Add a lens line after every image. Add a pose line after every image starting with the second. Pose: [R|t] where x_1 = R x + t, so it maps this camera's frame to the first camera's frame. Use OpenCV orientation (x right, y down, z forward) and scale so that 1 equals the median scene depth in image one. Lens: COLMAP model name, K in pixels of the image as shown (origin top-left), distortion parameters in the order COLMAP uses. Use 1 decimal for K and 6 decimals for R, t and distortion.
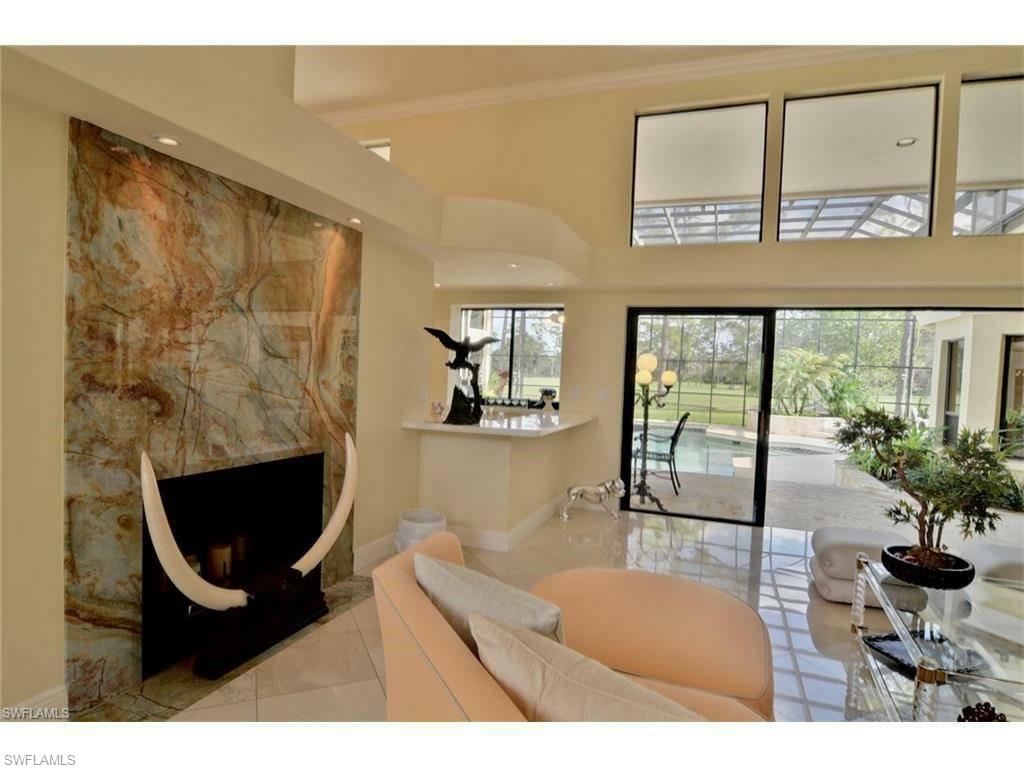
lens RADIAL K [[547.1, 0, 512.7], [0, 547.1, 396.2], [0, 0, 1]] dist [-0.019148, -0.001463]
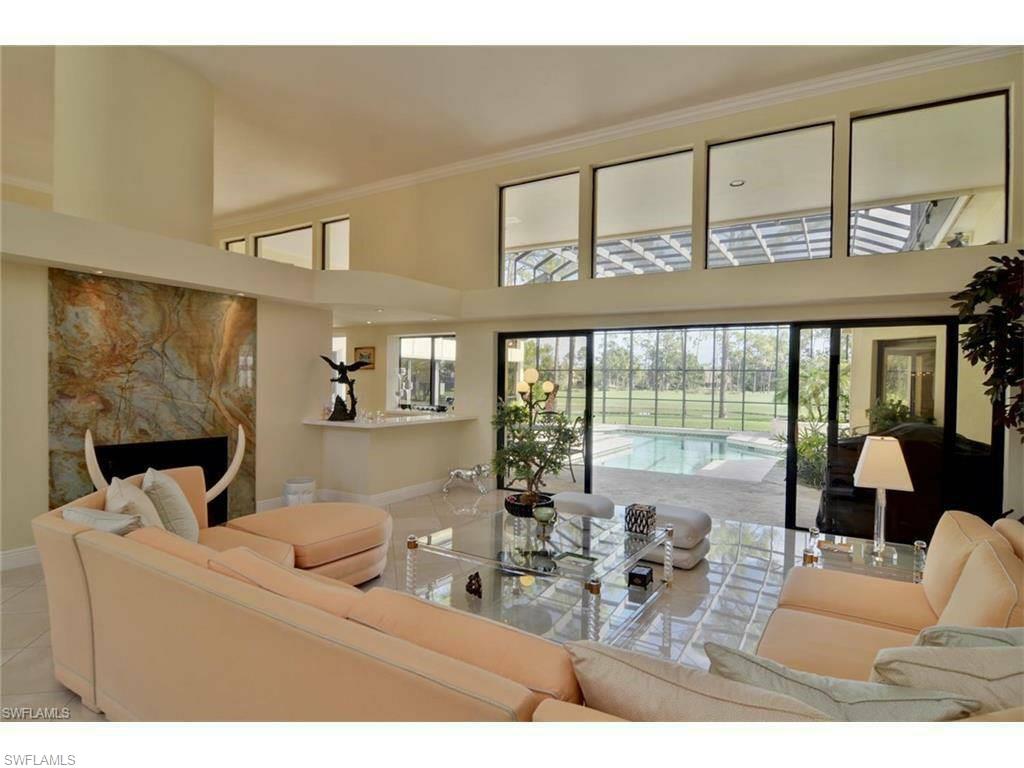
lens RADIAL K [[520.9, 0, 510.8], [0, 520.9, 399.8], [0, 0, 1]] dist [-0.027784, 0.000594]
pose [[0.981031, -0.015676, -0.193216, 1.036906], [0.012345, 0.999754, -0.018431, 0.042970], [0.193458, 0.015696, 0.980983, -0.460734]]
